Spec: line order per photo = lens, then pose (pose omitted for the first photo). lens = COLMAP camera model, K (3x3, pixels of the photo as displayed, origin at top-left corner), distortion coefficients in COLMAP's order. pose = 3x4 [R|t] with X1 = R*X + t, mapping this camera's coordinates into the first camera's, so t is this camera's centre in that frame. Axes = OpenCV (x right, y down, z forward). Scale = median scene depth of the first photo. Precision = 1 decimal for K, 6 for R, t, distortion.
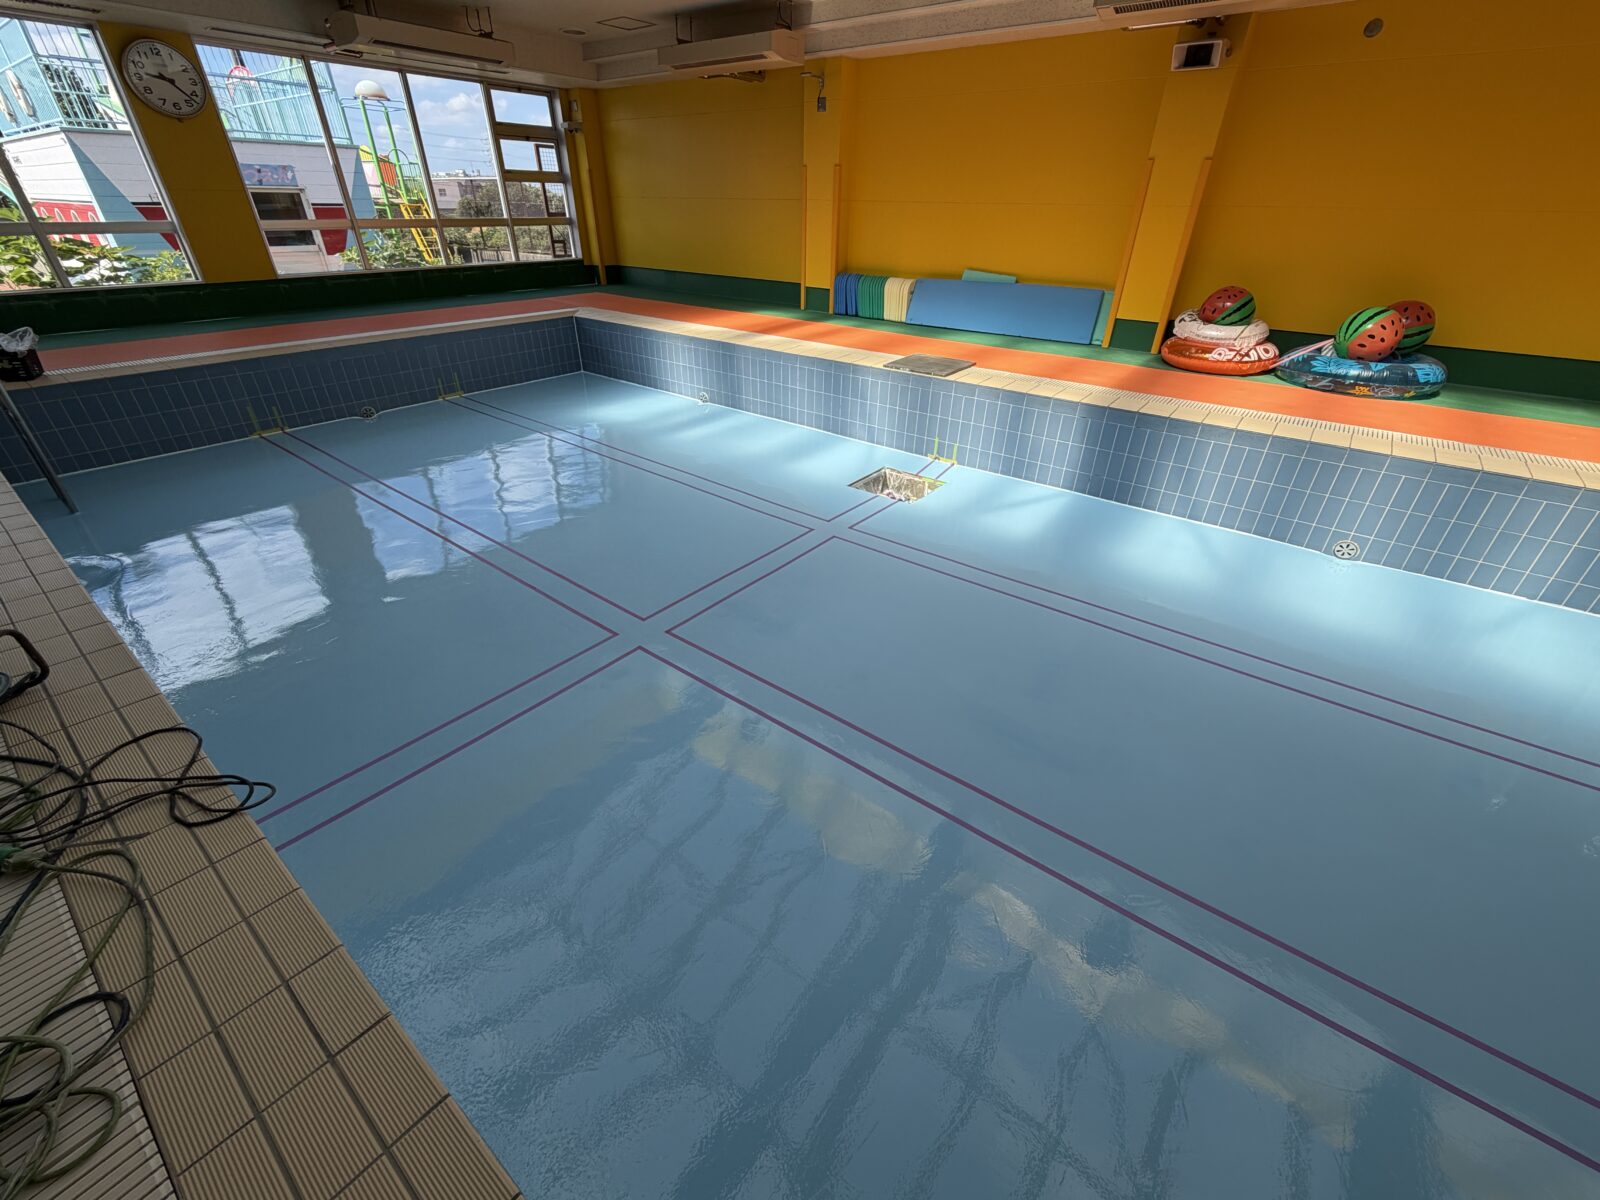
lens RADIAL K [[640.4, 0, 797.6], [0, 640.4, 595.1], [0, 0, 1]] dist [0.002395, -0.000865]
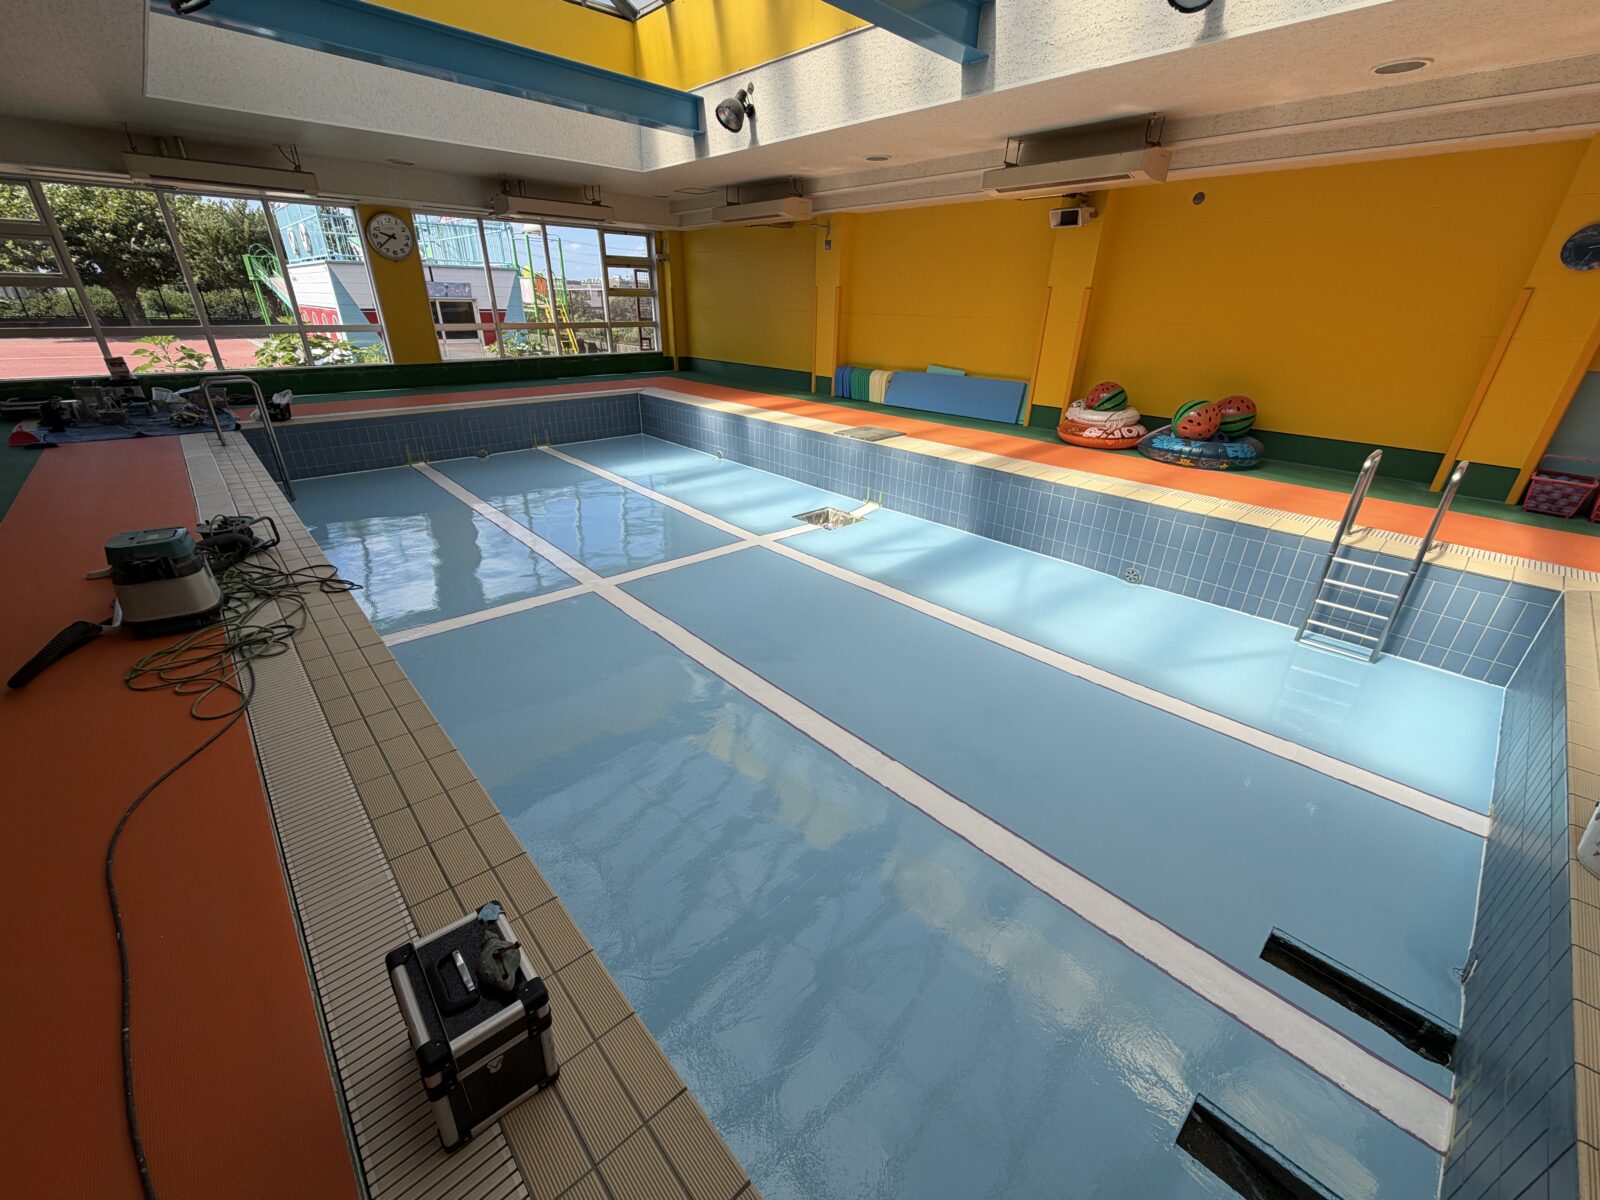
lens RADIAL K [[640.4, 0, 794.7], [0, 640.4, 600.2], [0, 0, 1]] dist [0.002395, -0.000865]
pose [[0.984339, 0.076846, -0.158655, 0.216847], [-0.094469, 0.989794, -0.106695, 0.100629], [0.148837, 0.120012, 0.981552, -0.204408]]
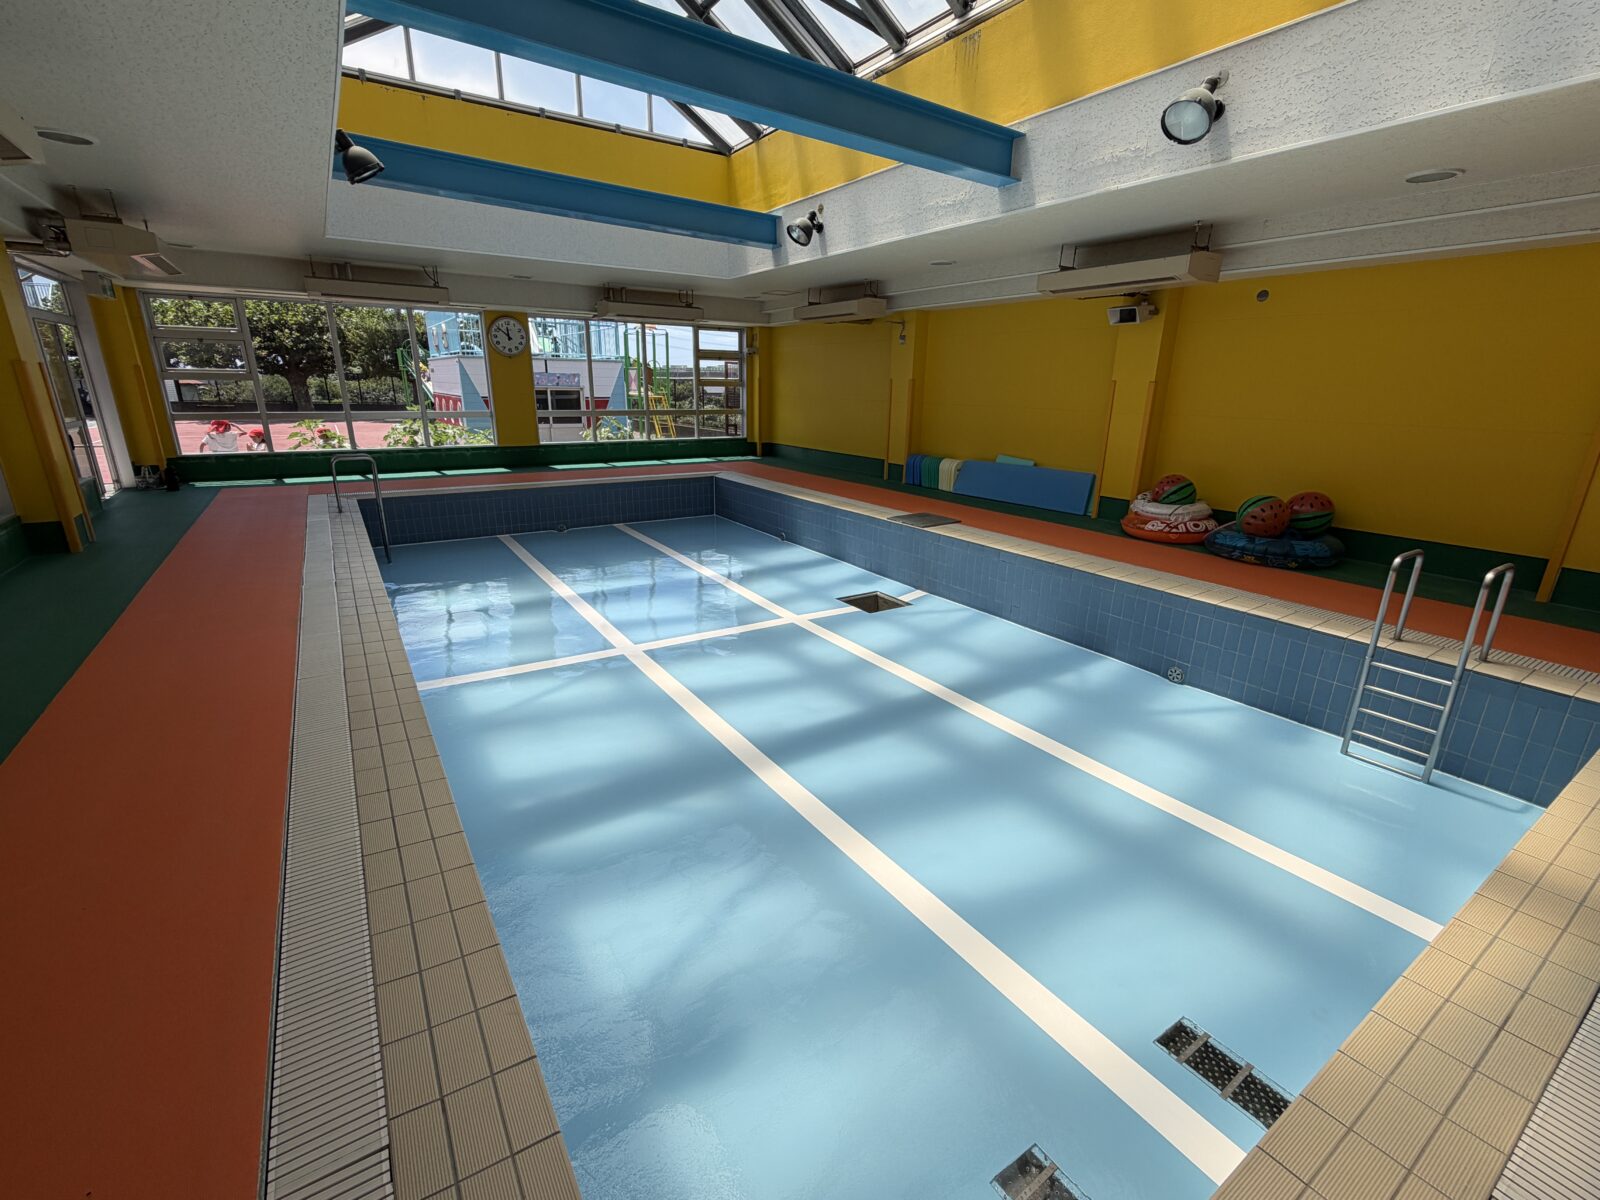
lens RADIAL K [[702.7, 0, 797.9], [0, 702.7, 599.2], [0, 0, 1]] dist [0.000258, 0.000371]
pose [[0.942824, 0.100104, -0.317902, 0.325717], [-0.177933, 0.957706, -0.226138, 0.121668], [0.281819, 0.269773, 0.920761, -0.255938]]
